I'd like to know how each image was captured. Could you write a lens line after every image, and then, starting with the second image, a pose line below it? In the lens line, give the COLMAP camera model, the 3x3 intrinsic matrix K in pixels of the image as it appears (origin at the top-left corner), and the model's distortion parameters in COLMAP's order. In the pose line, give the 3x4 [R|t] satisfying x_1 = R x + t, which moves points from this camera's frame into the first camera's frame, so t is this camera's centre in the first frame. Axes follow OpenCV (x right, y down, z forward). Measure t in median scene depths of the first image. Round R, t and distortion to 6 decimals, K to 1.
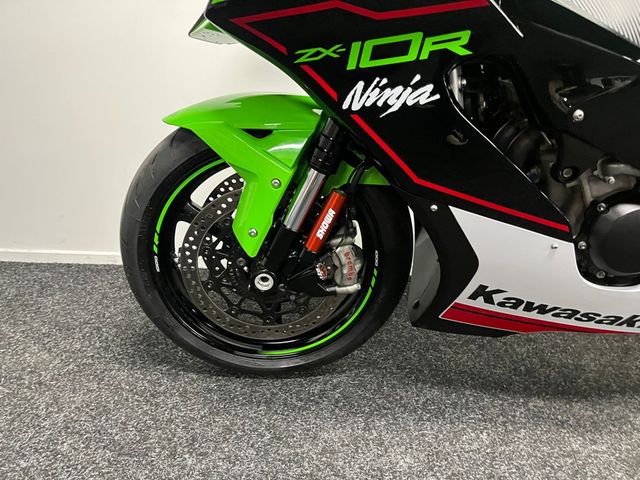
lens RADIAL K [[478.6, 0, 320.0], [0, 478.6, 240.0], [0, 0, 1]] dist [0.068862, -0.081114]
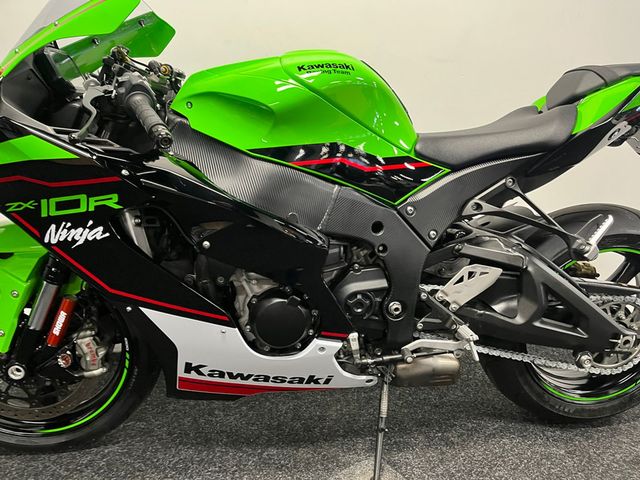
lens RADIAL K [[478.6, 0, 320.0], [0, 478.6, 240.0], [0, 0, 1]] dist [0.068862, -0.081114]
pose [[0.990888, -0.042332, 0.127866, 0.532155], [0.057480, 0.991443, -0.117200, -0.061209], [-0.121811, 0.123482, 0.984842, -0.371565]]
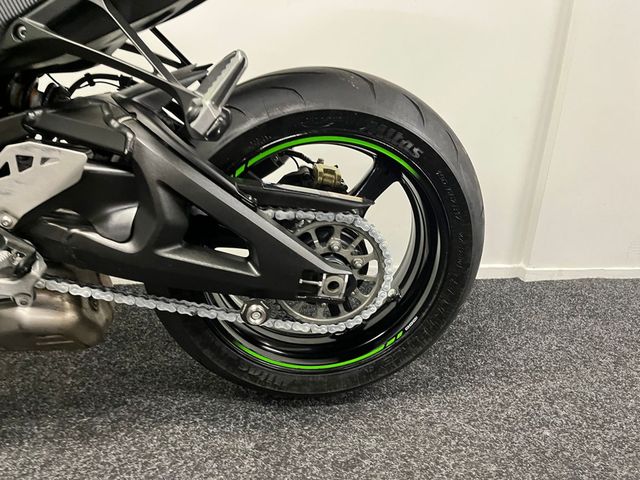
lens RADIAL K [[478.6, 0, 320.0], [0, 478.6, 240.0], [0, 0, 1]] dist [0.068862, -0.081114]
pose [[0.982957, -0.034624, 0.180543, 1.429954], [0.035514, 0.999368, -0.001698, 0.039624], [-0.180370, 0.008081, 0.983566, 0.094262]]
